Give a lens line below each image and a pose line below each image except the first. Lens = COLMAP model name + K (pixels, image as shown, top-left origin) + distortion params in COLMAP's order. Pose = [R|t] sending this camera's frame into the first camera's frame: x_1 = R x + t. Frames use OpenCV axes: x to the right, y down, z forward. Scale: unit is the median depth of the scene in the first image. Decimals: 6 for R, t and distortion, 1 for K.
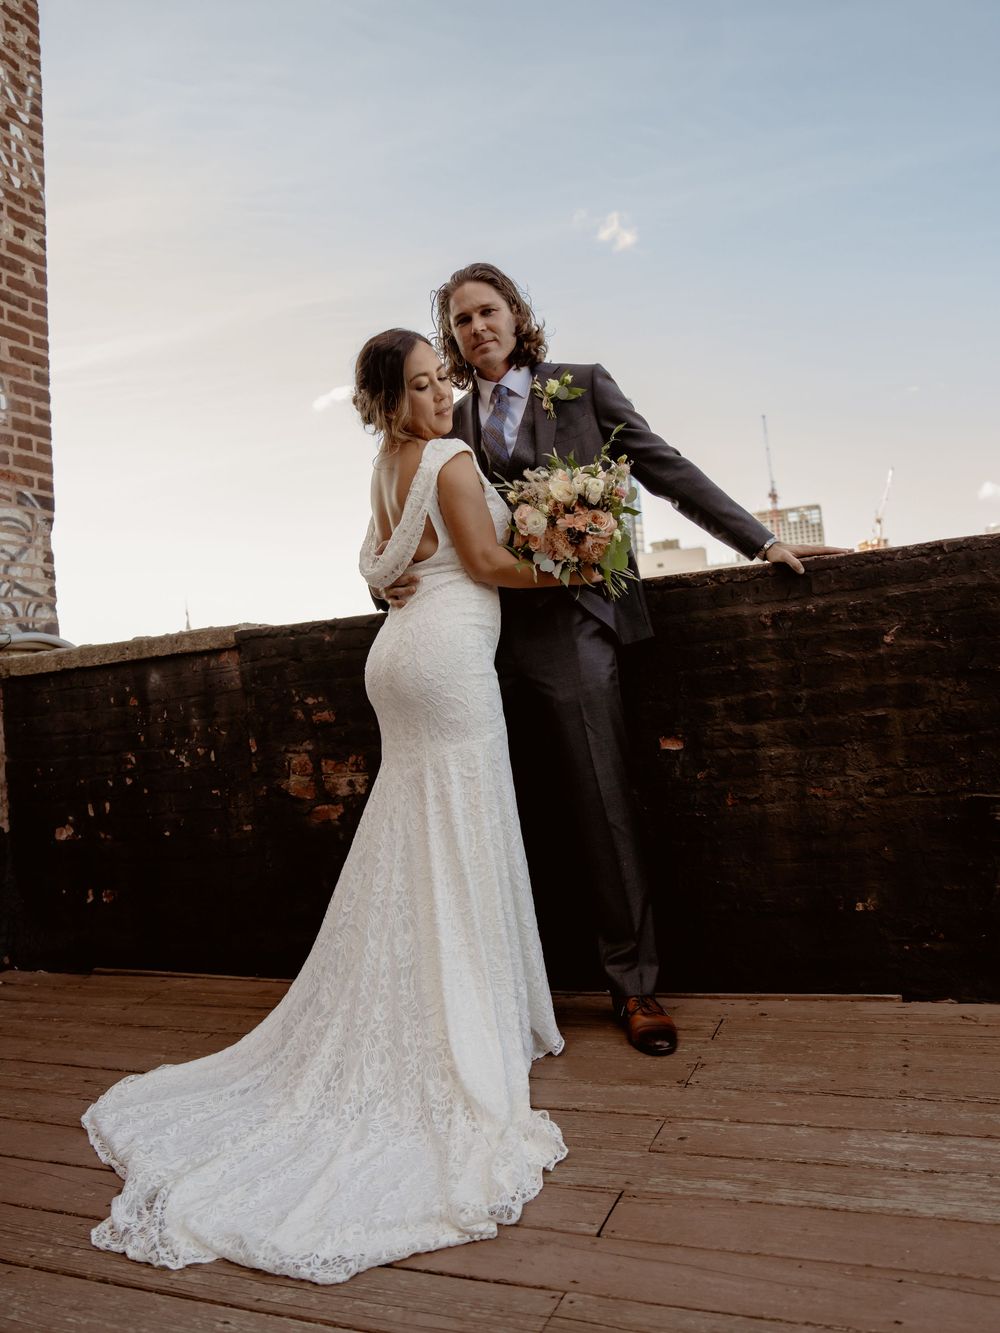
lens RADIAL K [[1037.9, 0, 504.8], [0, 1037.9, 664.5], [0, 0, 1]] dist [-0.102228, 0.062308]
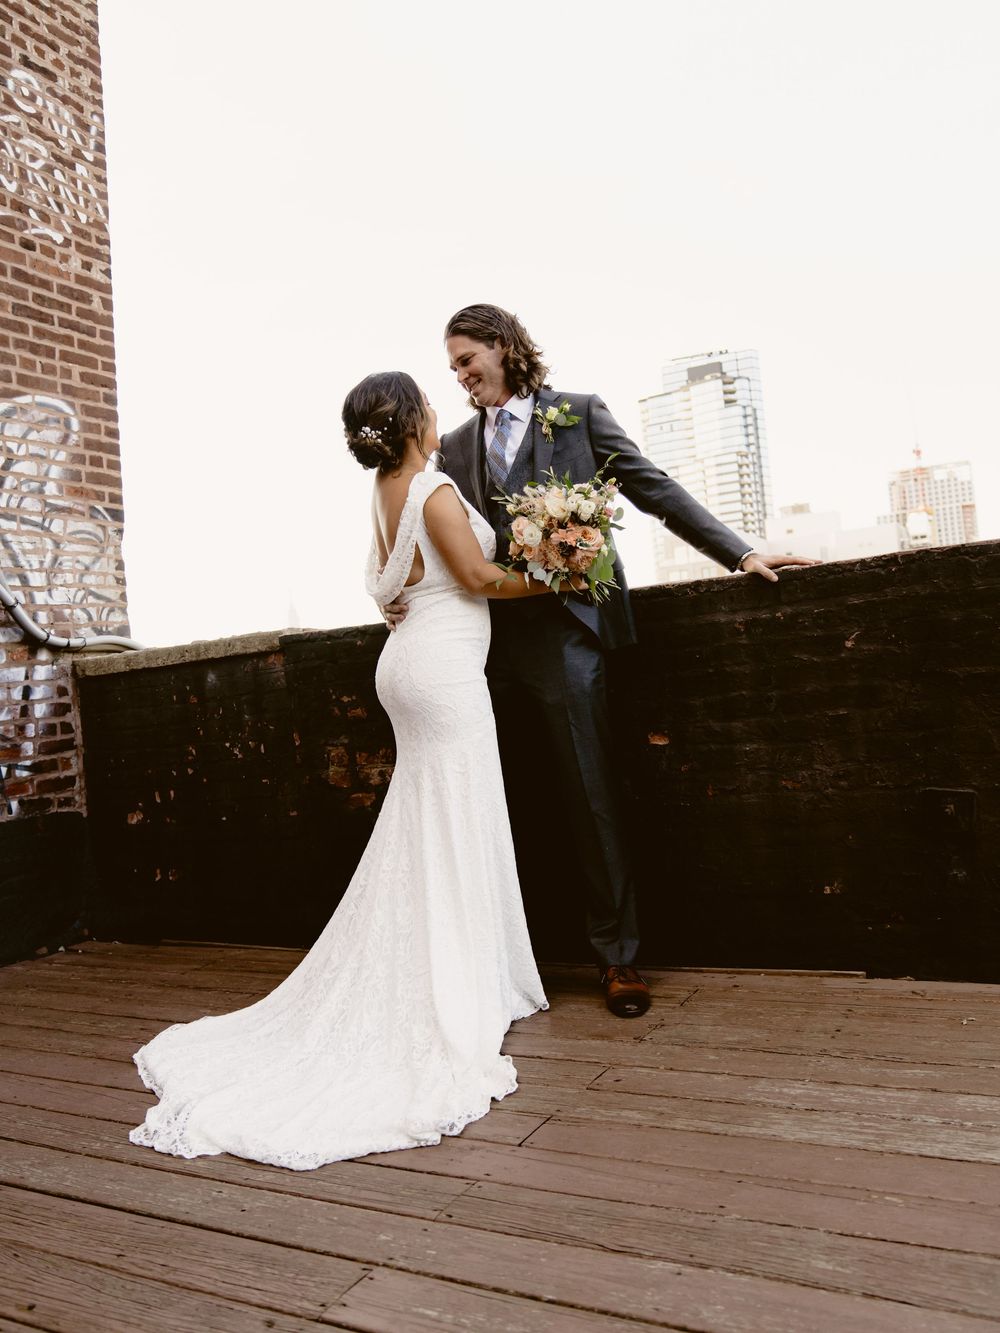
lens RADIAL K [[1101.5, 0, 502.9], [0, 1101.5, 666.0], [0, 0, 1]] dist [-0.080974, 0.042564]
pose [[0.994209, -0.008076, -0.107161, 0.125753], [0.010550, 0.999690, 0.022541, -0.029619], [0.106946, -0.023541, 0.993986, -0.177178]]
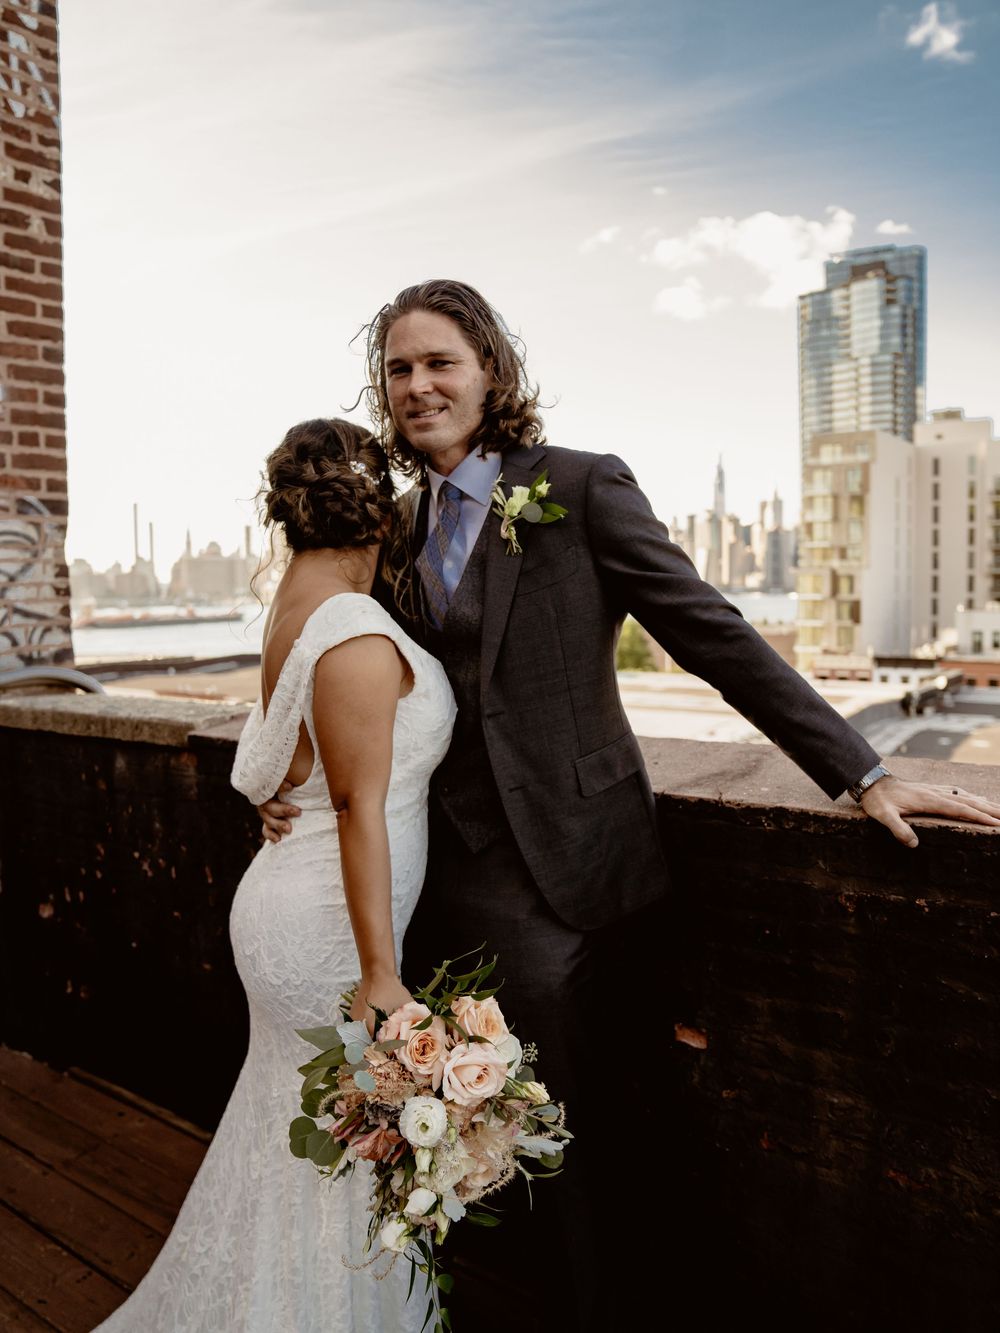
lens RADIAL K [[1037.9, 0, 499.9], [0, 1037.9, 673.3], [0, 0, 1]] dist [-0.102228, 0.062308]
pose [[0.968704, 0.081772, -0.234364, 0.182099], [-0.047742, 0.987929, 0.147367, -0.250706], [0.243585, -0.131566, 0.960915, 0.382765]]
